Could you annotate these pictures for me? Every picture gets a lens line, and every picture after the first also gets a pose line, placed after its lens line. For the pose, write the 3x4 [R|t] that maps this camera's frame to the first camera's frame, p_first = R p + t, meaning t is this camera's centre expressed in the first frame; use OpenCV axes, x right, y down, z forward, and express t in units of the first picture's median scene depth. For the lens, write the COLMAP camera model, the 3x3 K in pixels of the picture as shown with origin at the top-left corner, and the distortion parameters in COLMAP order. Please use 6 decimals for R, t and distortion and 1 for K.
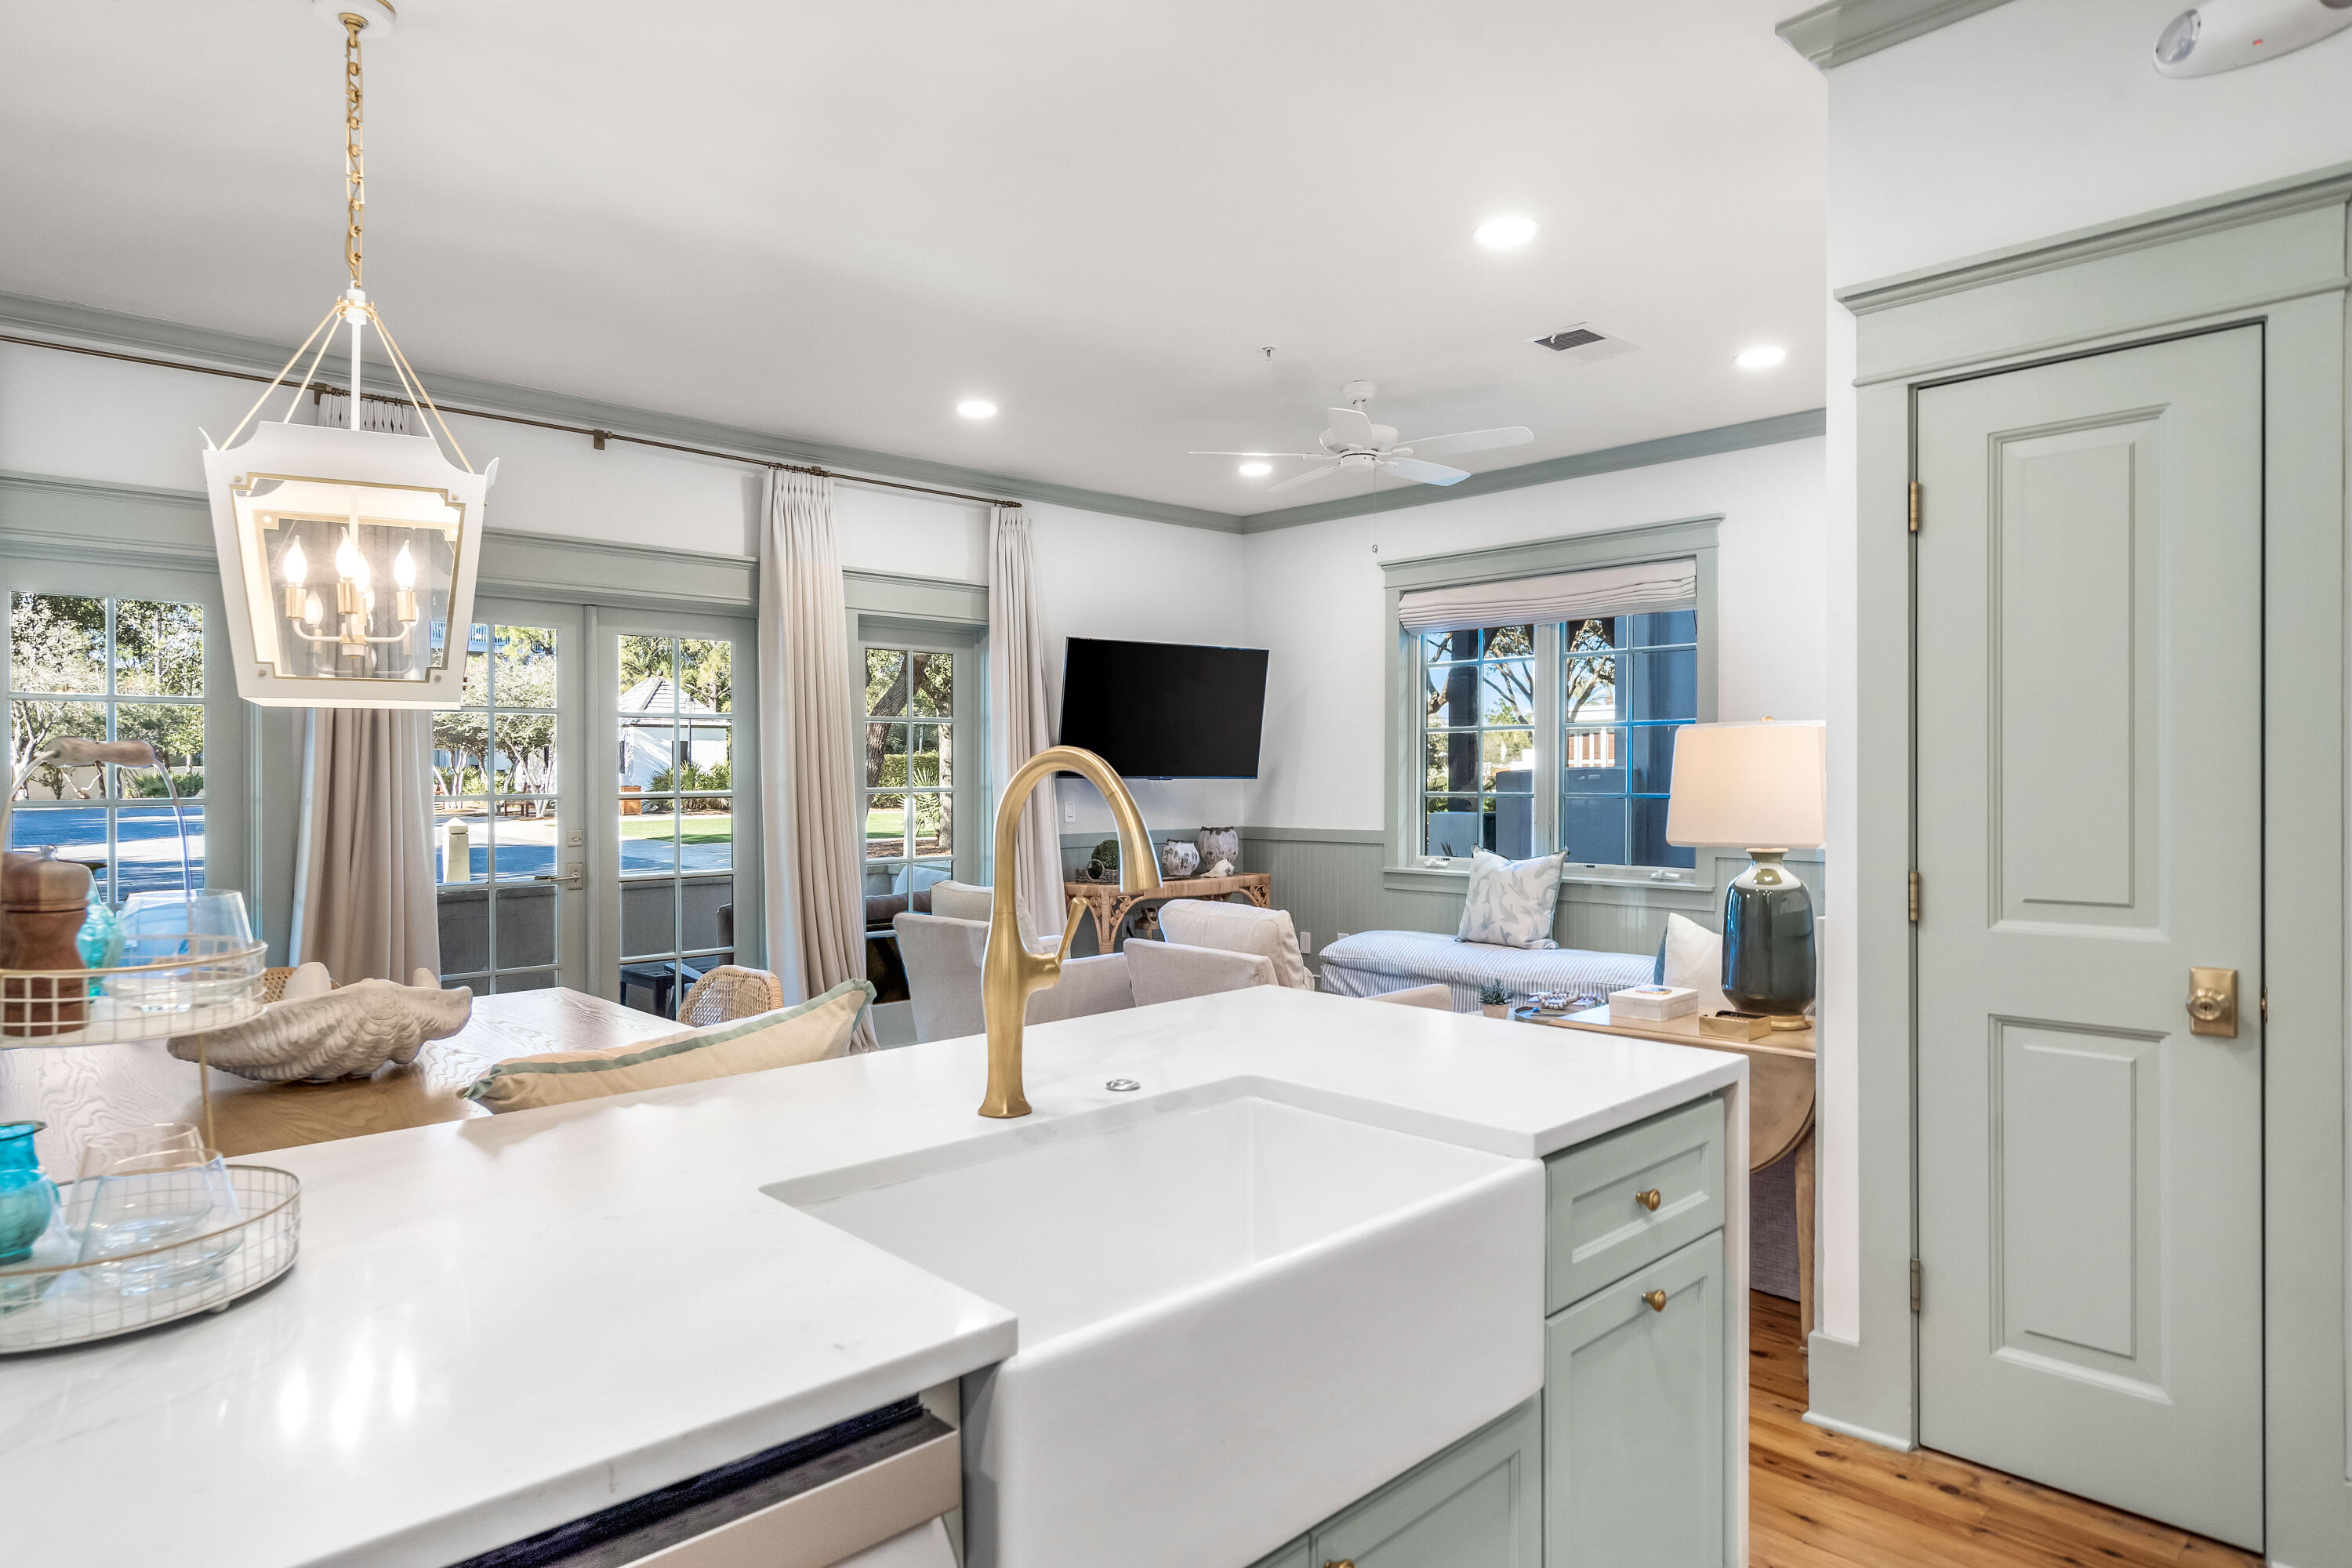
lens RADIAL K [[1375.7, 0, 1176.9], [0, 1375.7, 815.4], [0, 0, 1]] dist [0.032861, -0.000077]
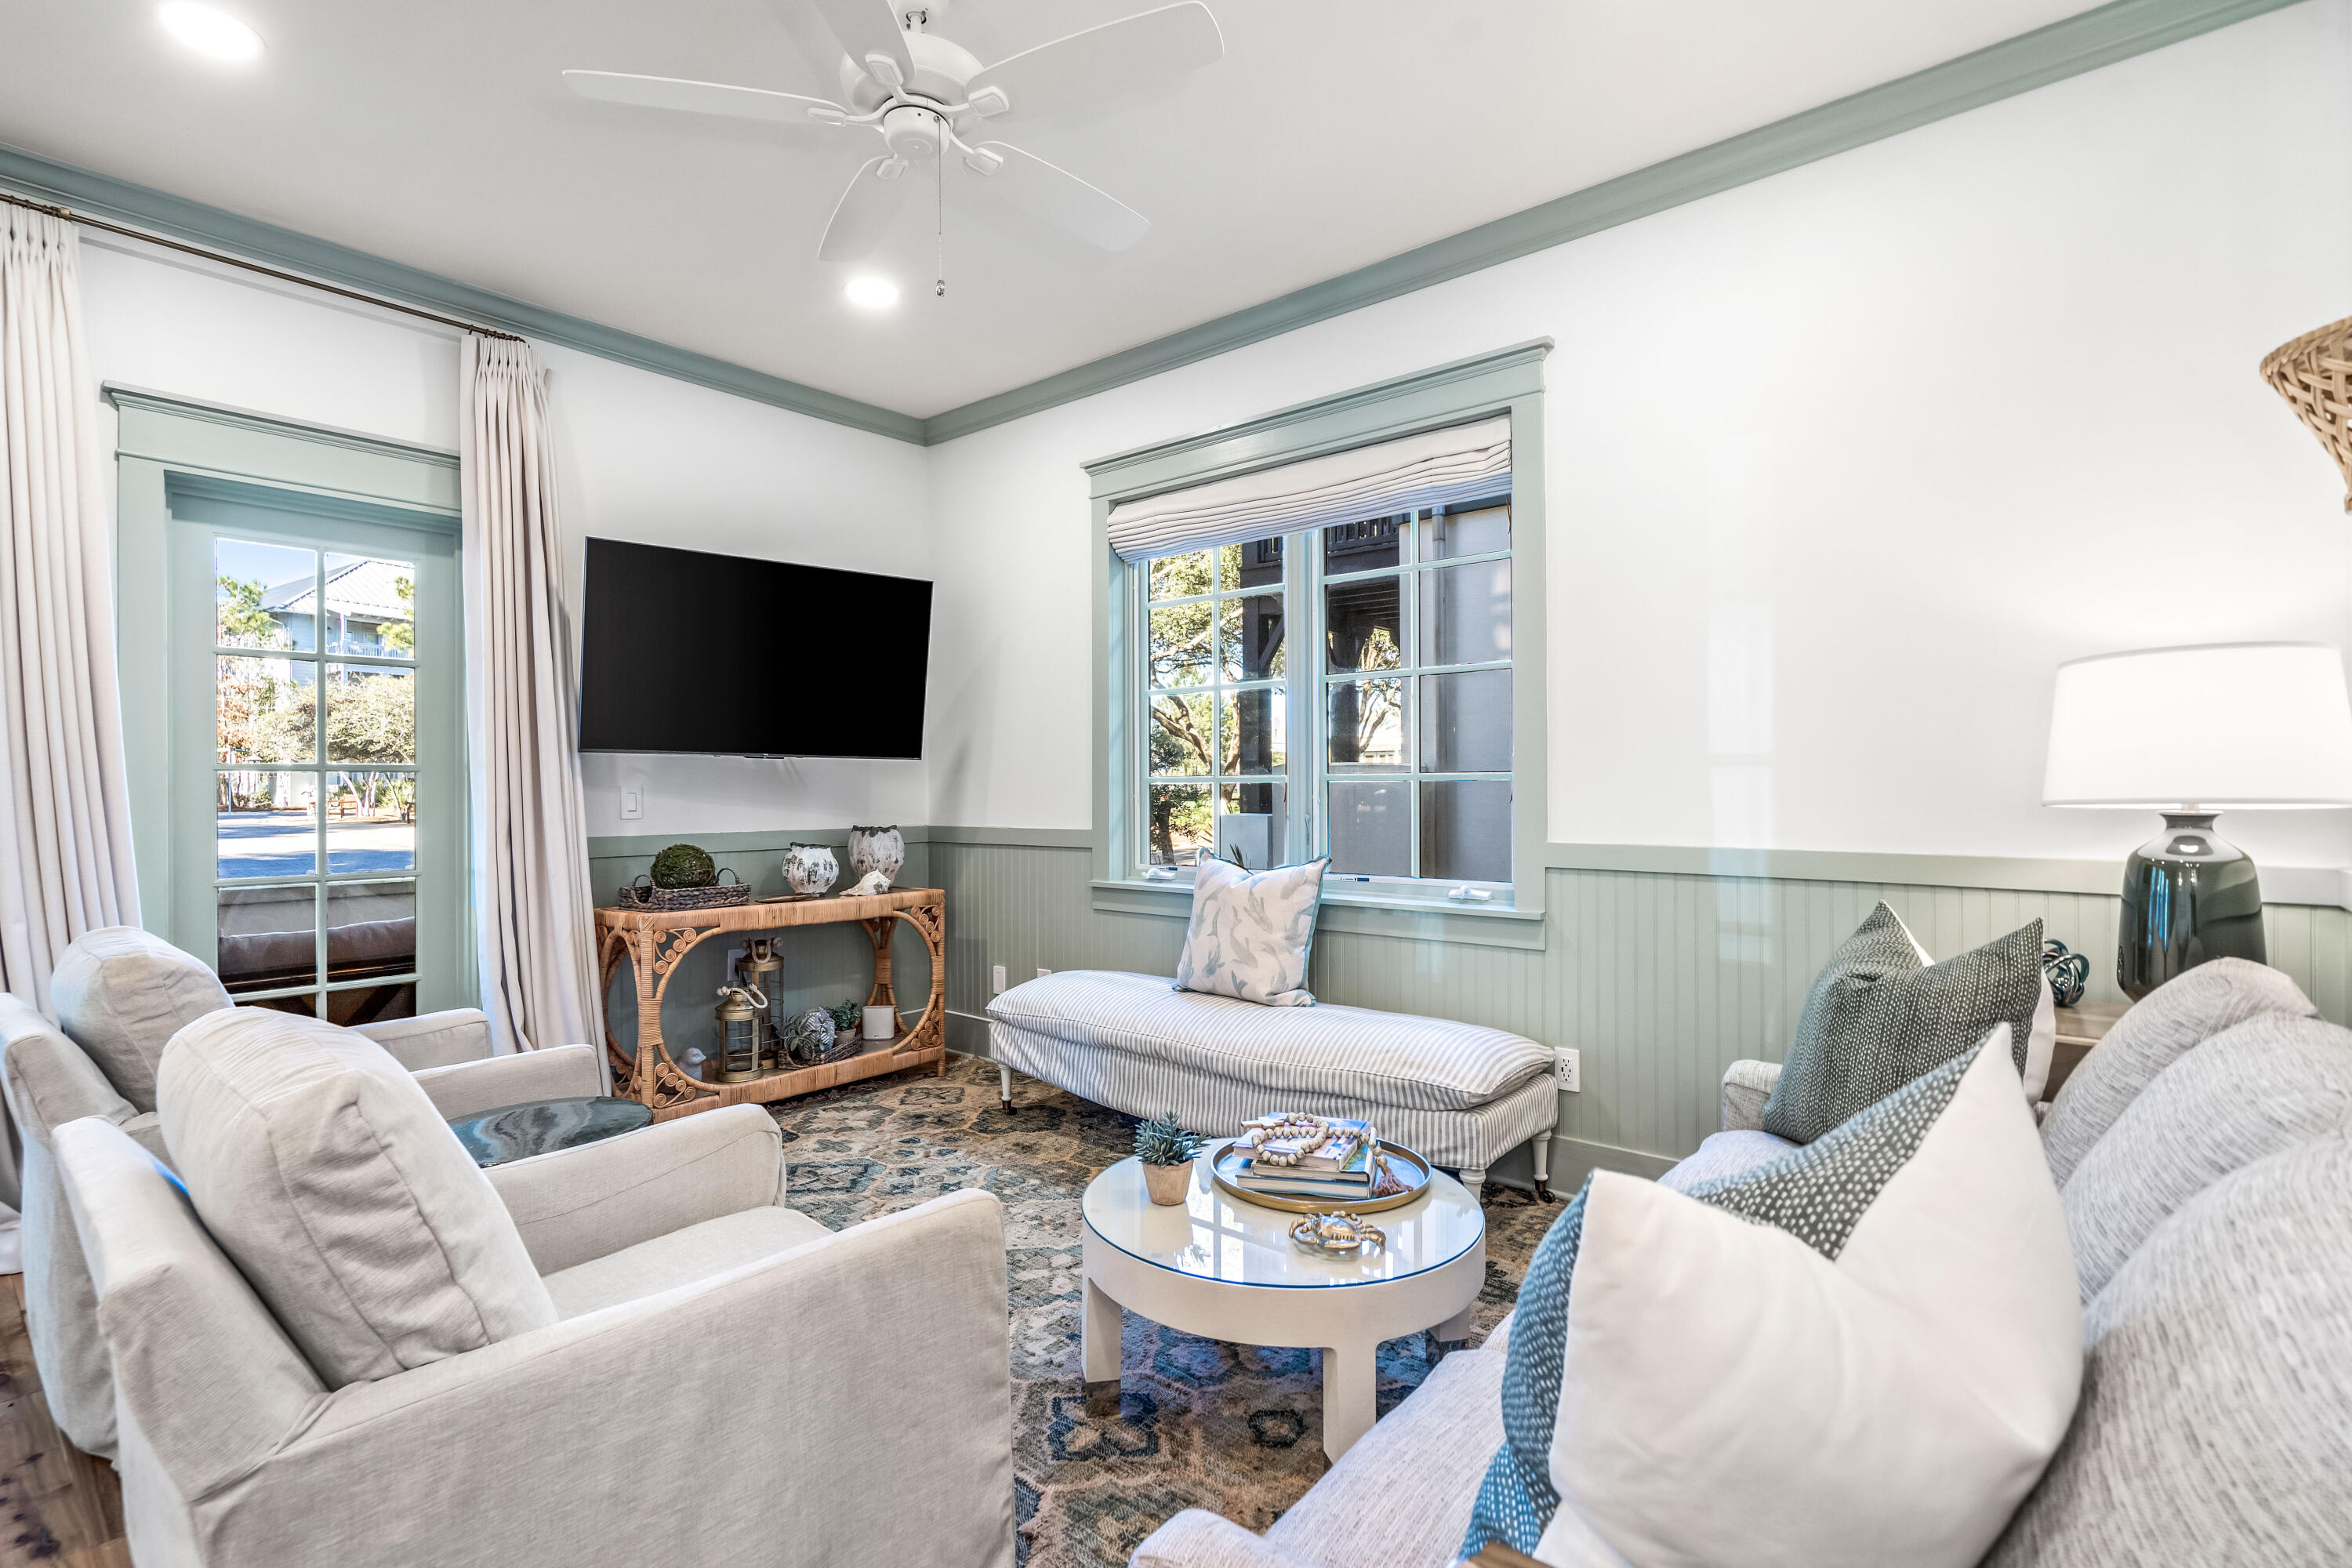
lens RADIAL K [[1114.8, 0, 1170.7], [0, 1114.8, 794.2], [0, 0, 1]] dist [-0.002647, -0.000159]
pose [[0.994984, -0.000195, 0.100038, 0.144612], [0.002807, 0.999659, -0.025972, 0.008291], [-0.099998, 0.026123, 0.994645, 0.442956]]
